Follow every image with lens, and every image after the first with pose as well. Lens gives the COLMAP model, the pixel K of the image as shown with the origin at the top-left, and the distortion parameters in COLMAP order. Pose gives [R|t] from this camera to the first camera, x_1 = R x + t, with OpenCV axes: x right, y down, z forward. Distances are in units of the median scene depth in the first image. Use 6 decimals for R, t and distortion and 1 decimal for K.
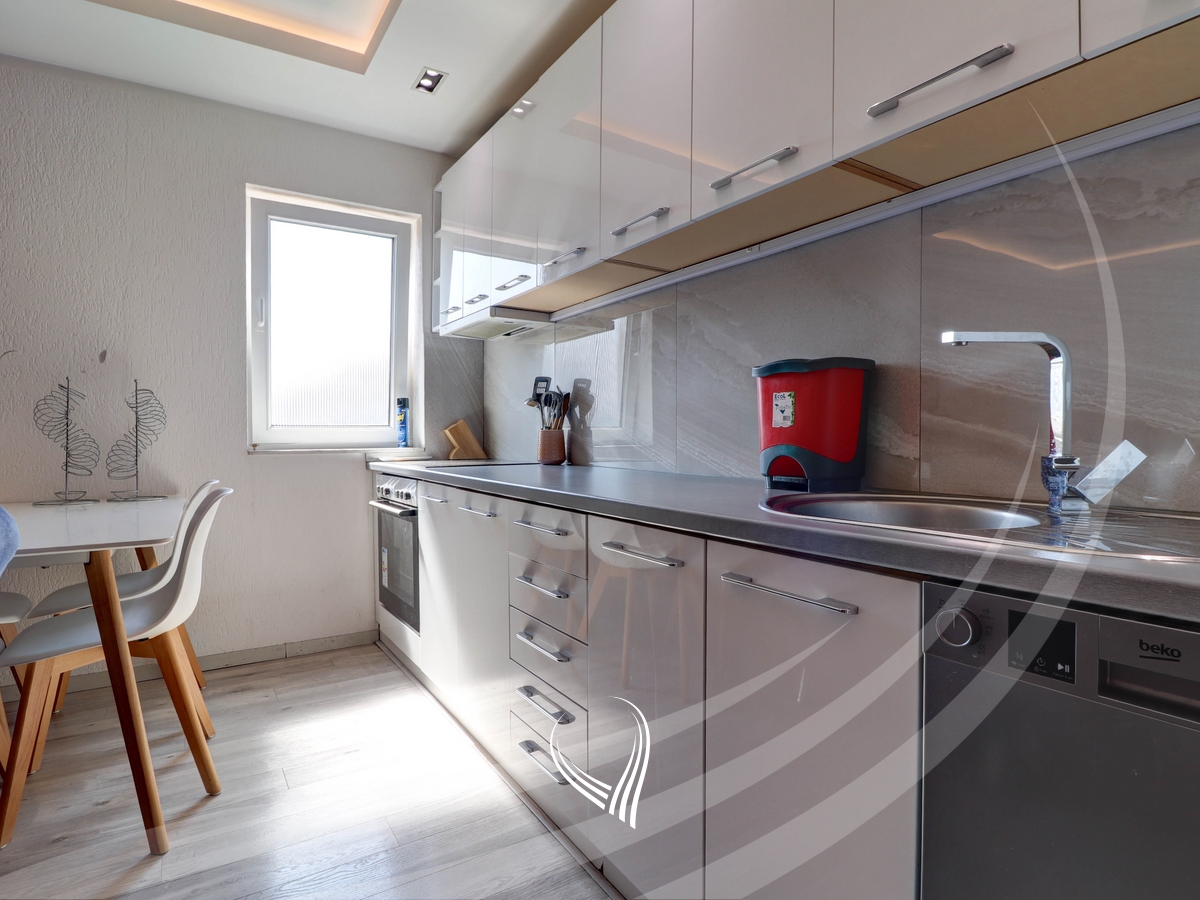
lens RADIAL K [[638.8, 0, 600.0], [0, 638.8, 450.0], [0, 0, 1]] dist [-0.002566, -0.000183]
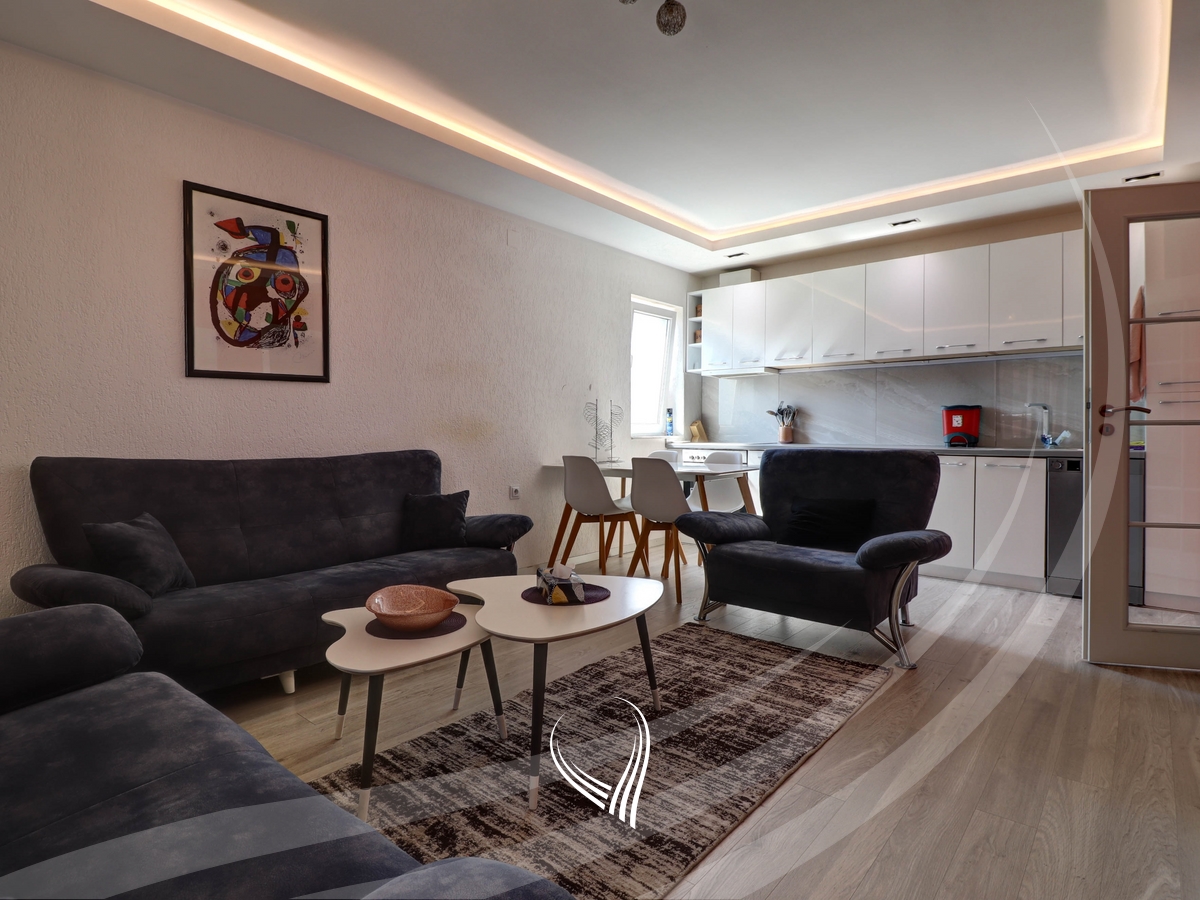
lens RADIAL K [[638.8, 0, 600.0], [0, 638.8, 450.0], [0, 0, 1]] dist [-0.002566, -0.000183]
pose [[0.956061, -0.005789, 0.293110, -1.652362], [0.004072, 0.999971, 0.006469, 0.036386], [-0.293139, -0.004991, 0.956057, -1.052748]]
